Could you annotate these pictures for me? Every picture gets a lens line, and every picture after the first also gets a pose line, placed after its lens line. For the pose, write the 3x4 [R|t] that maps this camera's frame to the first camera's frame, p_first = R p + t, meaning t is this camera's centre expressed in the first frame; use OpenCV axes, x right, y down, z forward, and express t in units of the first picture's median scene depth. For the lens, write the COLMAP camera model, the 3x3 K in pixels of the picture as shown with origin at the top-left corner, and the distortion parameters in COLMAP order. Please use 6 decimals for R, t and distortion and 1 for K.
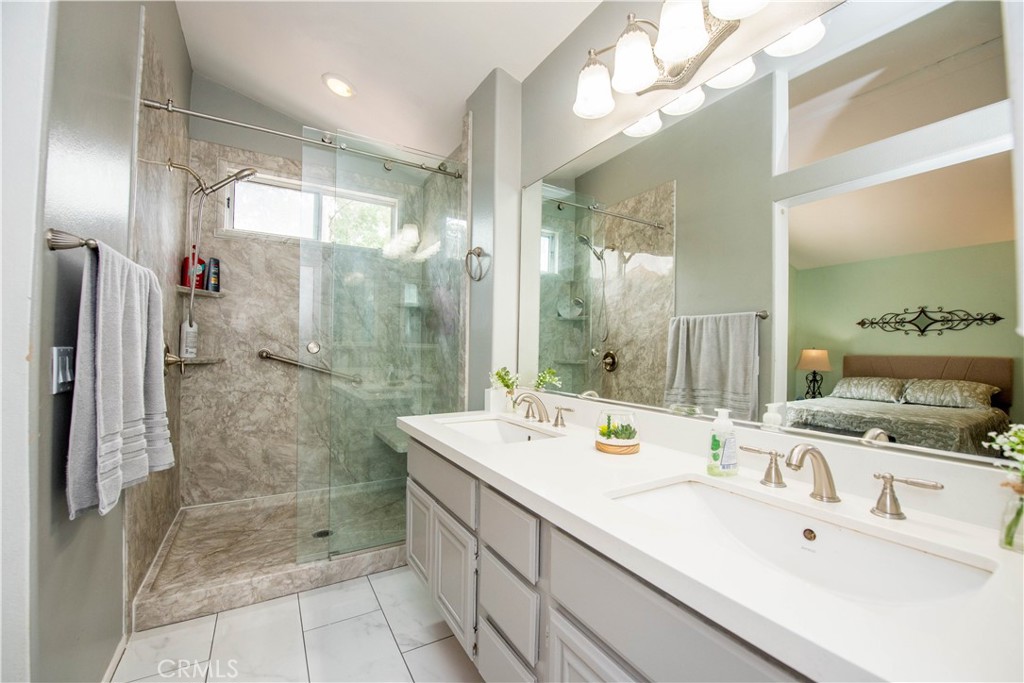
lens RADIAL K [[407.8, 0, 512.5], [0, 407.8, 344.6], [0, 0, 1]] dist [-0.021094, -0.000833]
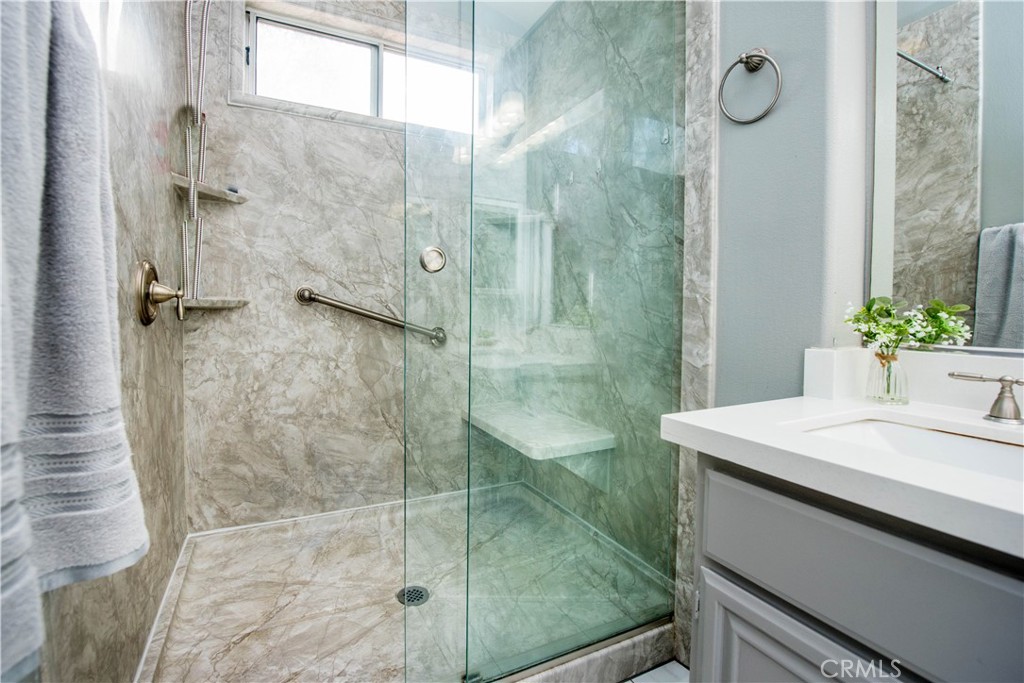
lens RADIAL K [[443.0, 0, 478.7], [0, 443.0, 320.5], [0, 0, 1]] dist [-0.017625, -0.004144]
pose [[0.993314, 0.000303, -0.115443, -0.270595], [0.003794, 0.999371, 0.035266, 0.042159], [0.115381, -0.035468, 0.992688, 0.351088]]
